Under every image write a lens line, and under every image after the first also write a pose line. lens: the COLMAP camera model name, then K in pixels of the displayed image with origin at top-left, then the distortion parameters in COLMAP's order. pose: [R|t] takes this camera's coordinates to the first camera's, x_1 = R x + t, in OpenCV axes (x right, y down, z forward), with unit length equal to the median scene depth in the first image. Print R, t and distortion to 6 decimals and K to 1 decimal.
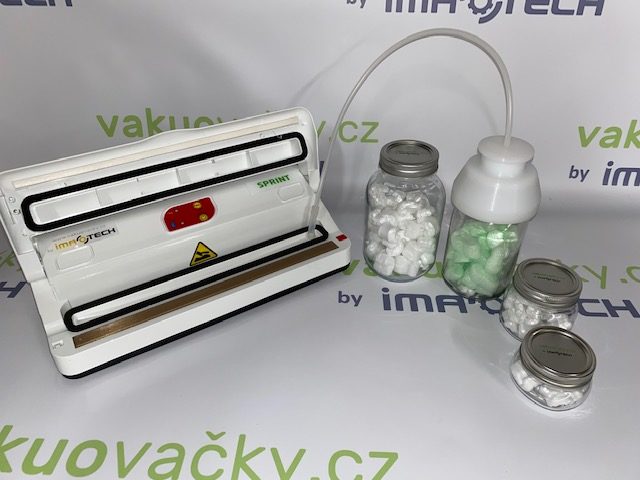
lens RADIAL K [[491.1, 0, 320.5], [0, 491.1, 238.7], [0, 0, 1]] dist [-0.000893, -0.010629]
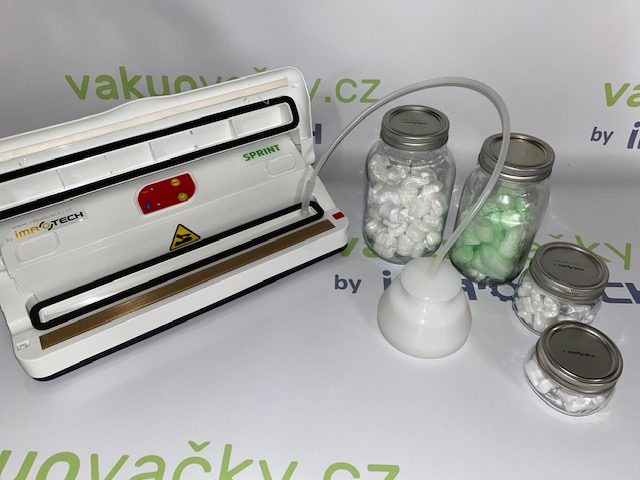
lens RADIAL K [[491.1, 0, 320.3], [0, 491.1, 241.2], [0, 0, 1]] dist [-0.000893, -0.010629]
pose [[0.999944, -0.008920, -0.005653, 0.015760], [0.009475, 0.994188, 0.107245, -0.056528], [0.004663, -0.107292, 0.994217, 0.107287]]
